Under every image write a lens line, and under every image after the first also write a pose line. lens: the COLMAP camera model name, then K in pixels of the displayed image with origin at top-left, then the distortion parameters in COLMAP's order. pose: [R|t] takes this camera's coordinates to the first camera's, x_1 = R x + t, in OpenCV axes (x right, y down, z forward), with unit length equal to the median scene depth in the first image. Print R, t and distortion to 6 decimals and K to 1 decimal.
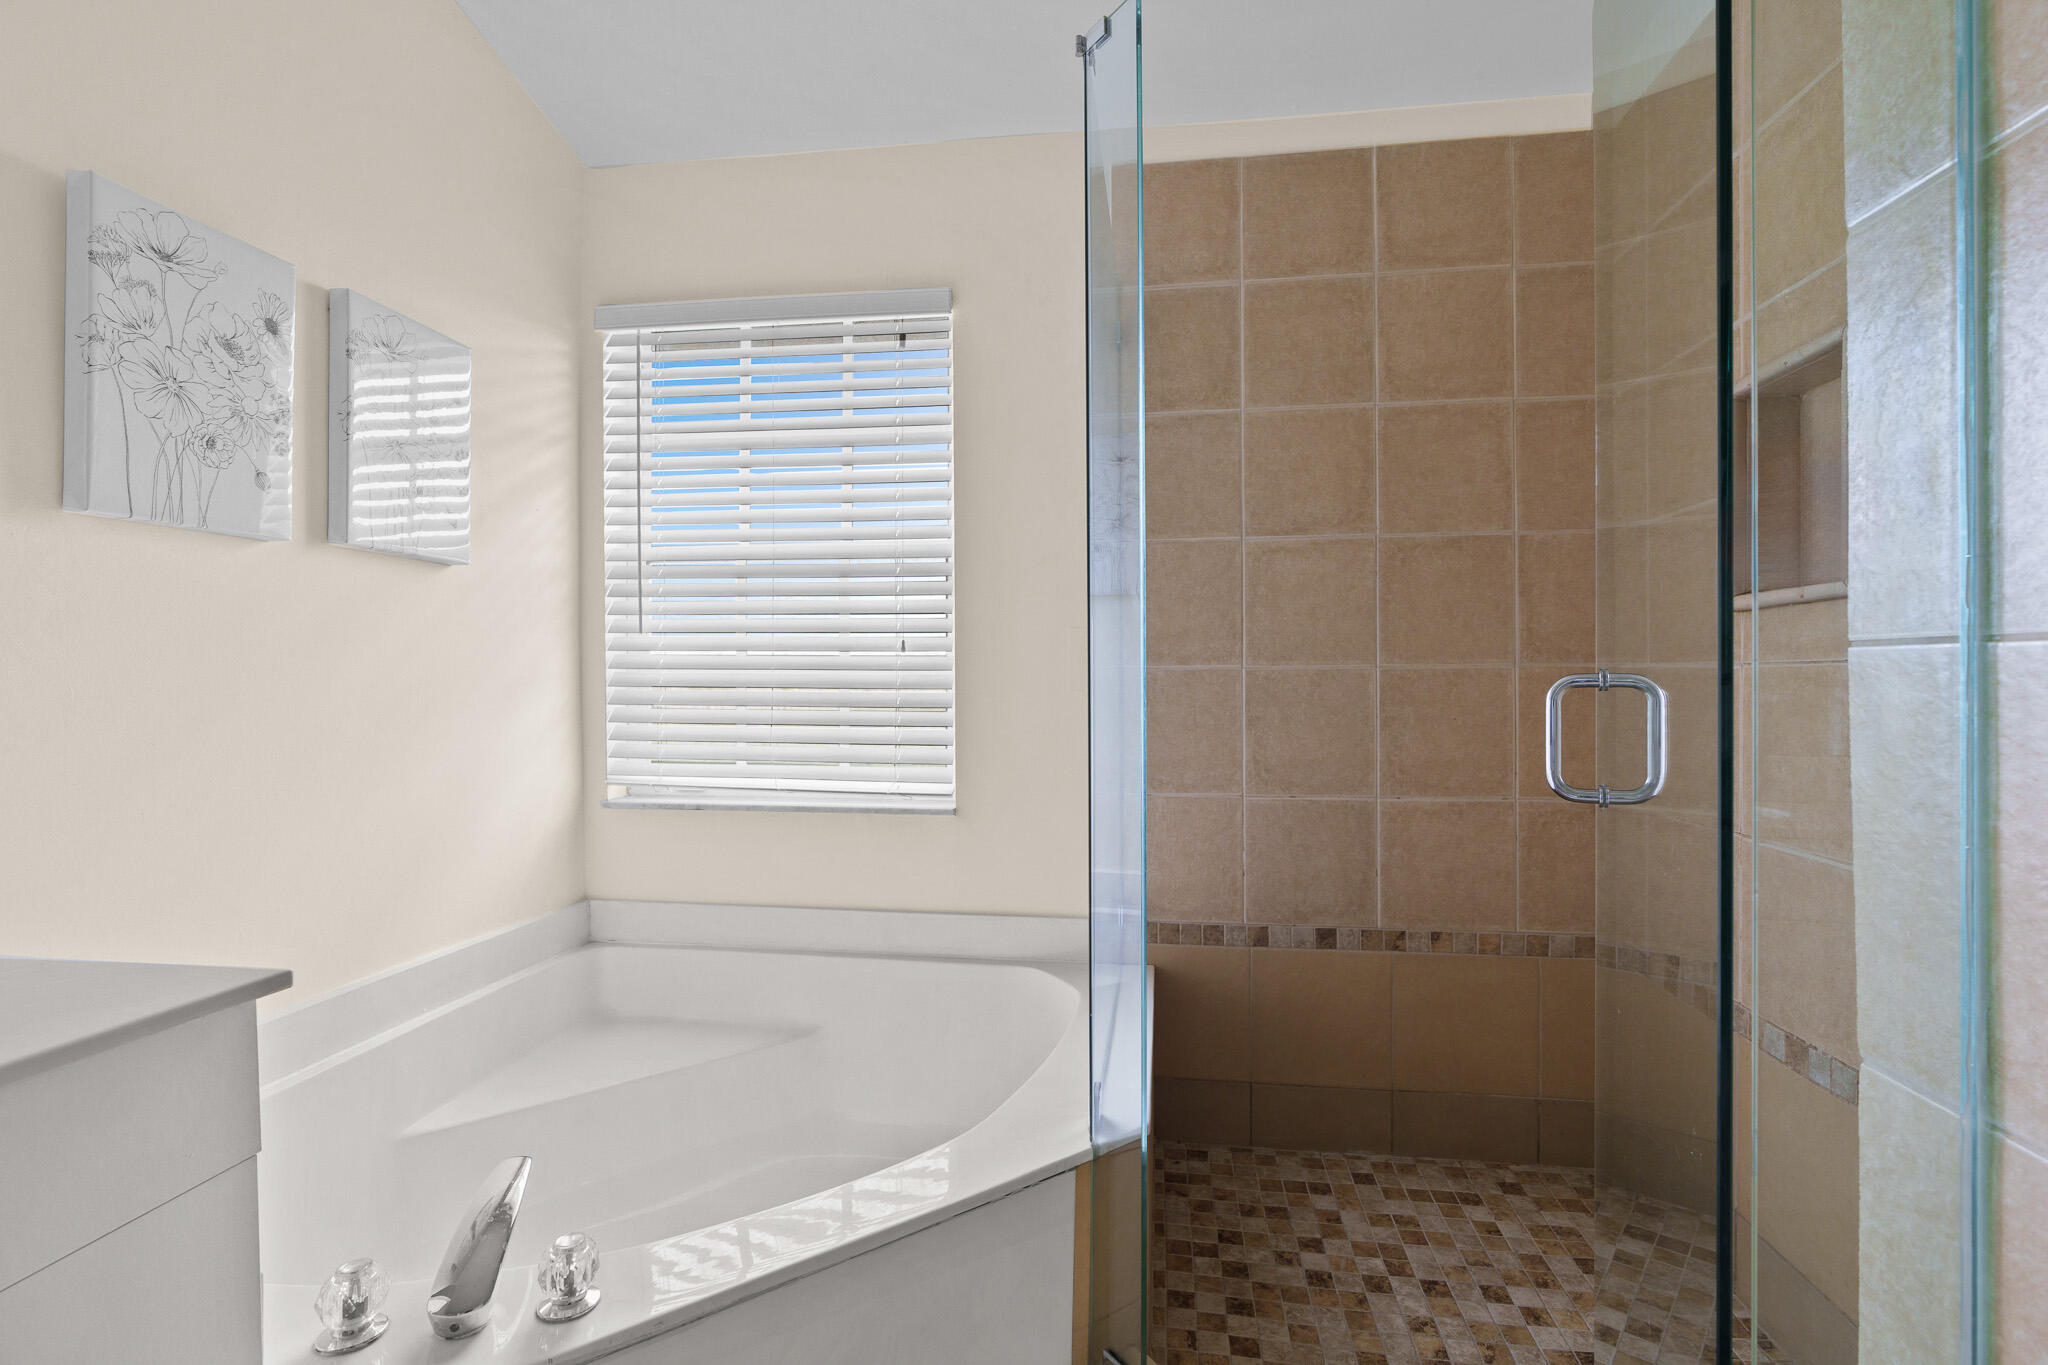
lens RADIAL K [[940.0, 0, 1025.3], [0, 940.0, 687.7], [0, 0, 1]] dist [-0.003128, 0.000423]
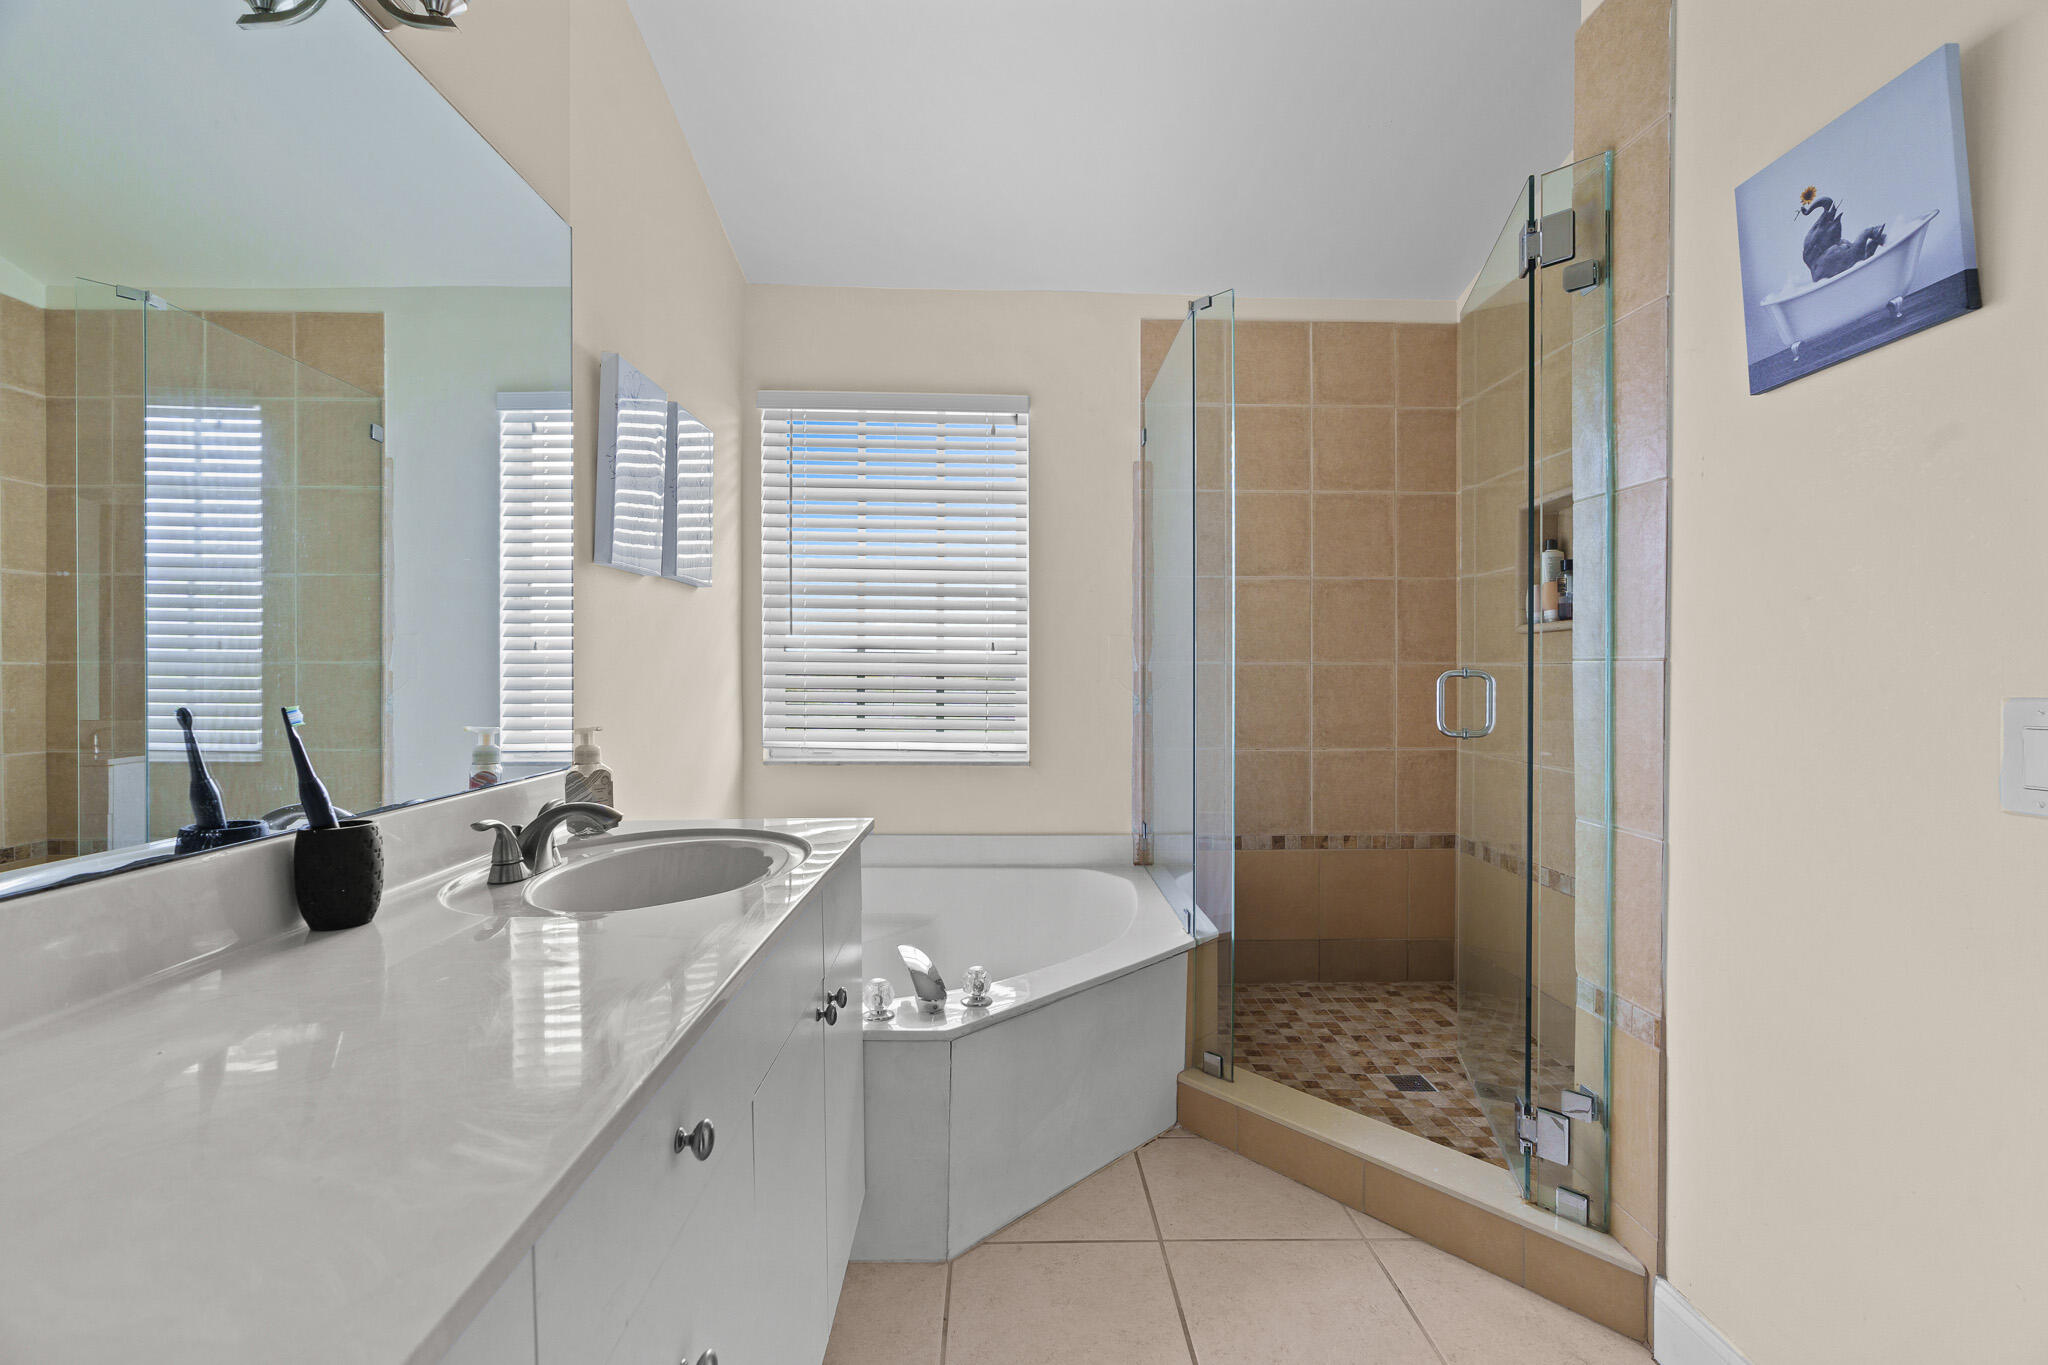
lens RADIAL K [[940.0, 0, 1021.9], [0, 940.0, 680.9], [0, 0, 1]] dist [-0.003128, 0.000423]
pose [[0.985286, 0.002658, 0.170891, -0.356661], [-0.003271, 0.999989, 0.003308, 0.002483], [-0.170881, -0.003819, 0.985284, -0.433353]]
